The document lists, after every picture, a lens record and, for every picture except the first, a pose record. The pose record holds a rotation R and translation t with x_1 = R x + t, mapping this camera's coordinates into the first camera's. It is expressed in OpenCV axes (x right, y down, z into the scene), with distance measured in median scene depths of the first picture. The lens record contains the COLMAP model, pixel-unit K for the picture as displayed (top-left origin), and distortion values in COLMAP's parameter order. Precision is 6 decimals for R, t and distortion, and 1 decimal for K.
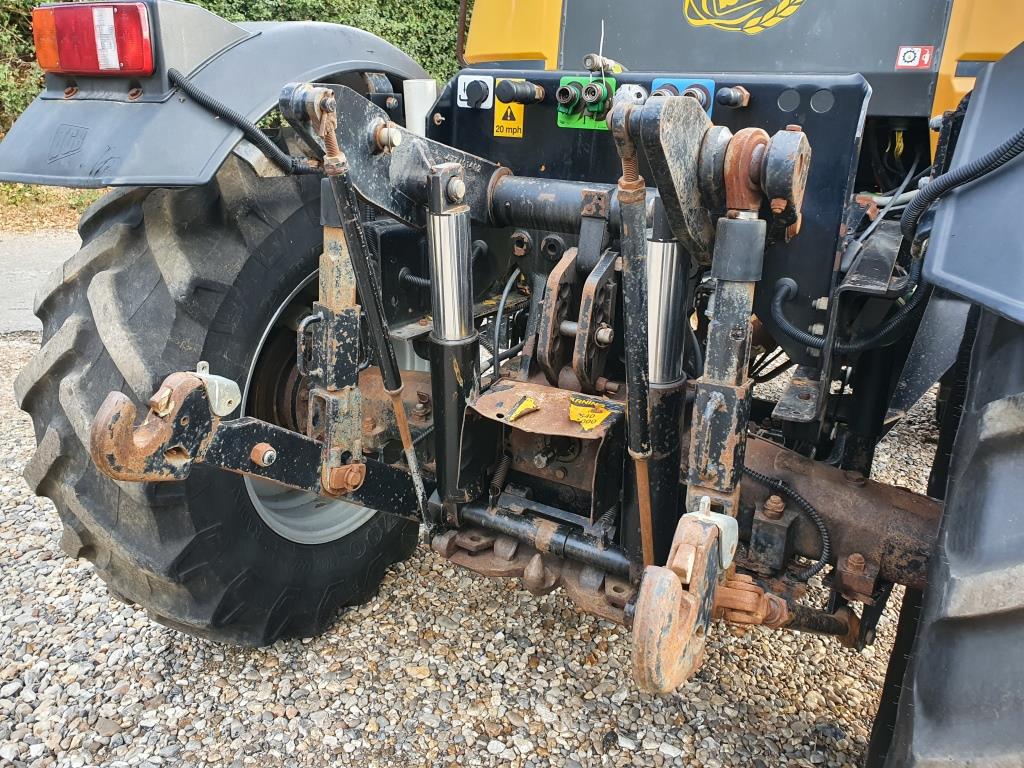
lens RADIAL K [[787.5, 0, 518.6], [0, 787.5, 374.0], [0, 0, 1]] dist [0.021725, 0.000016]
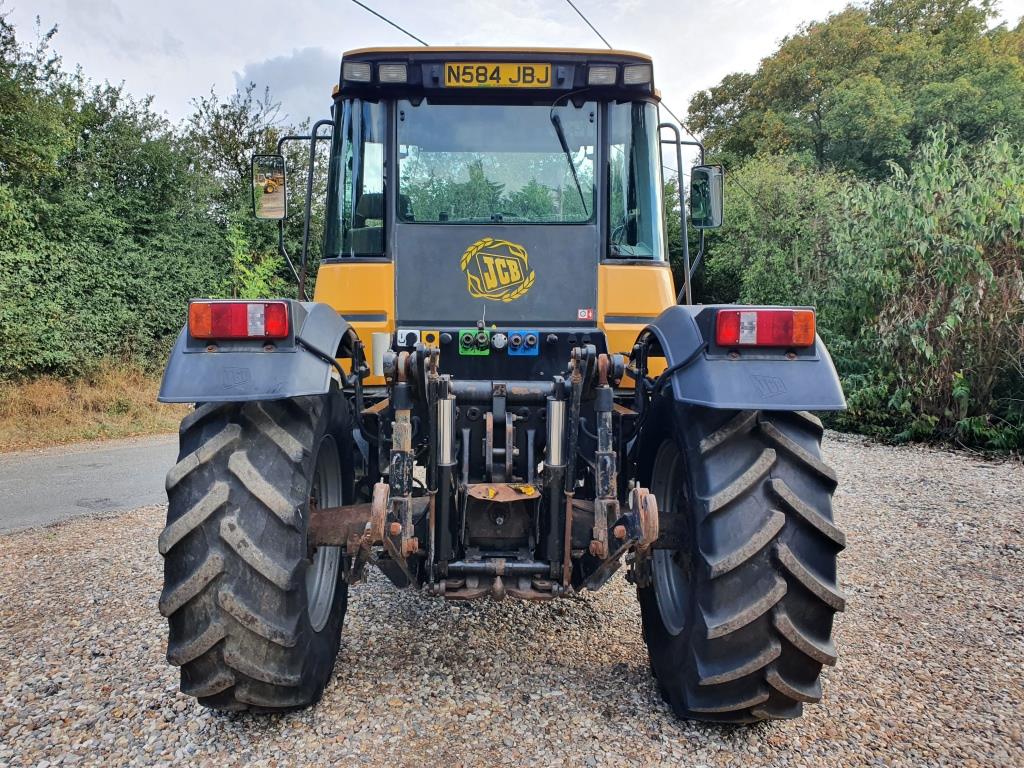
lens RADIAL K [[787.5, 0, 508.8], [0, 787.5, 392.0], [0, 0, 1]] dist [0.021725, 0.000016]
pose [[0.852806, -0.068371, 0.517733, -0.847049], [0.185812, 0.966242, -0.178466, 0.139751], [-0.488053, 0.248398, 0.836721, -0.637937]]
